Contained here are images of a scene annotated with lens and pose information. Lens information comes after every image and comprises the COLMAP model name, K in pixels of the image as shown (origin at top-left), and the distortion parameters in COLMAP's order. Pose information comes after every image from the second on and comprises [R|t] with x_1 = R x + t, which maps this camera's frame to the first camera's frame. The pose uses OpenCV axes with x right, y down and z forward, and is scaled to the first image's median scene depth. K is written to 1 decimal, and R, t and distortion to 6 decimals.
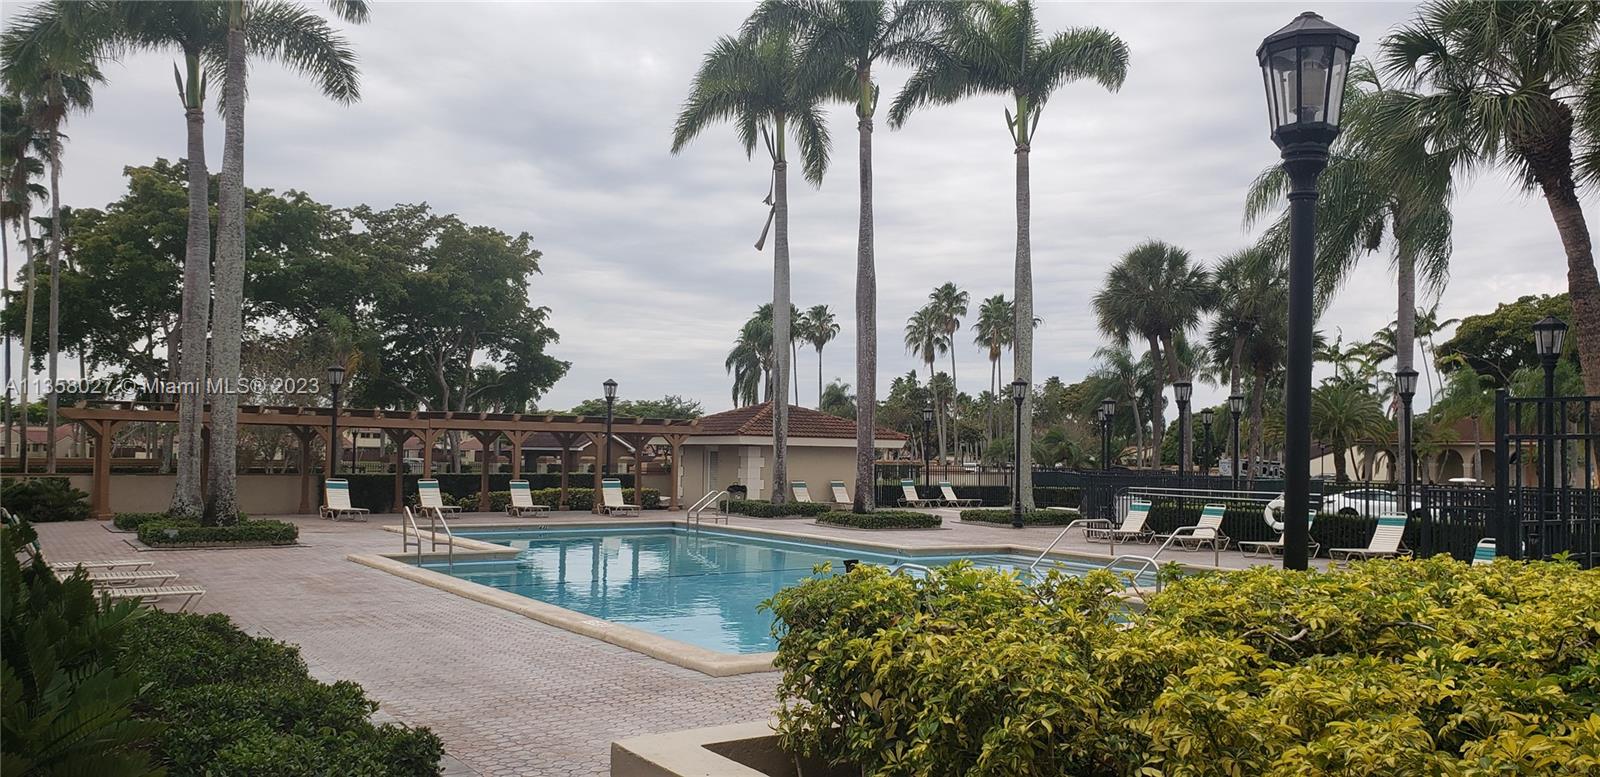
lens RADIAL K [[1250.0, 0, 800.0], [0, 1250.0, 388.5], [0, 0, 1]] dist [0.060930, 0.000947]
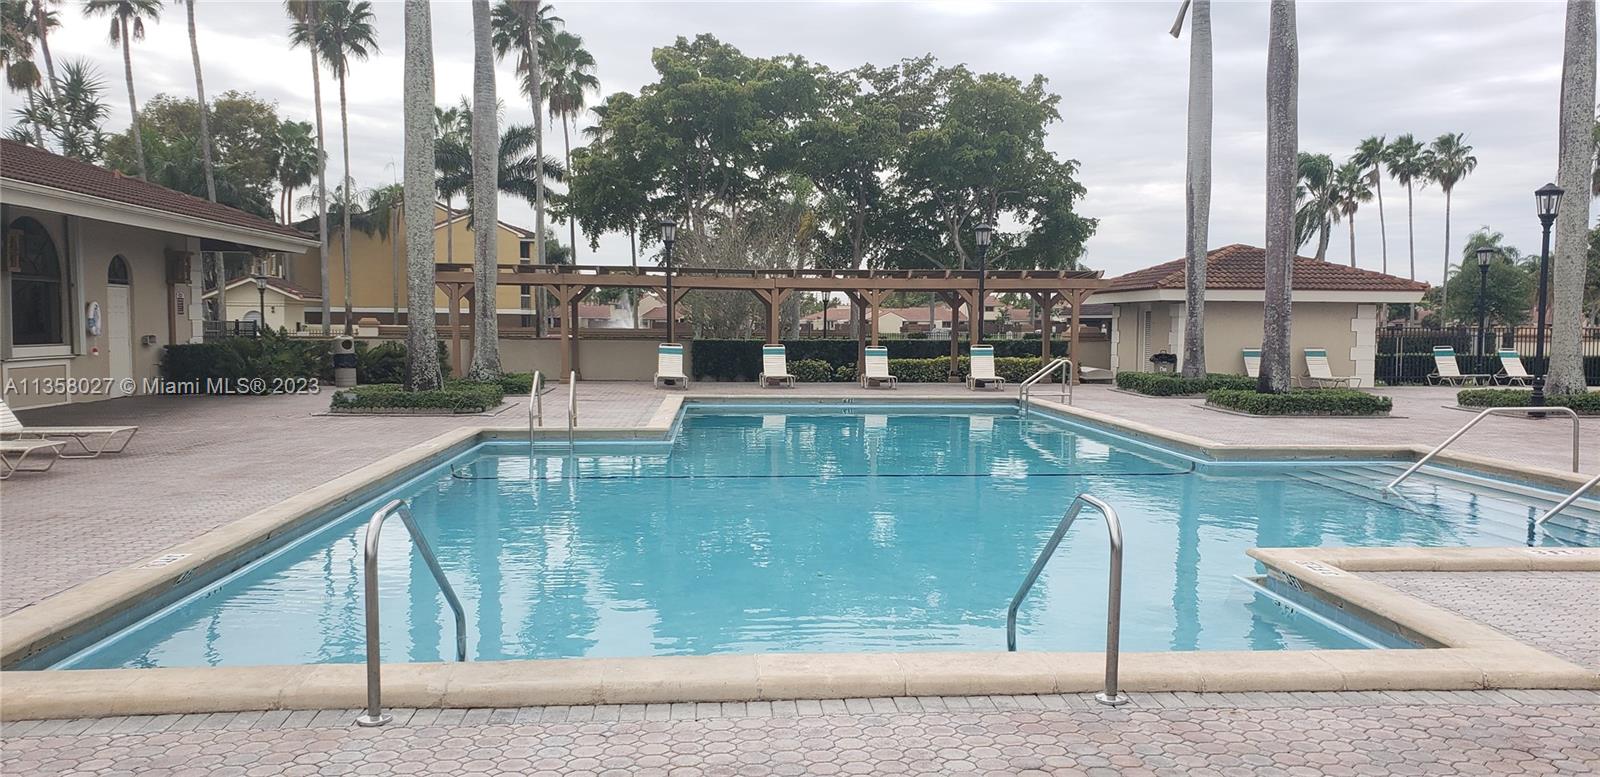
lens RADIAL K [[1240.0, 0, 800.0], [0, 1240.0, 388.5], [0, 0, 1]] dist [0.264881, -0.532194]
pose [[0.879678, 0.016724, -0.475276, 0.068377], [0.031523, 0.995133, 0.093362, 0.009799], [0.474524, -0.097111, 0.874869, 0.107929]]
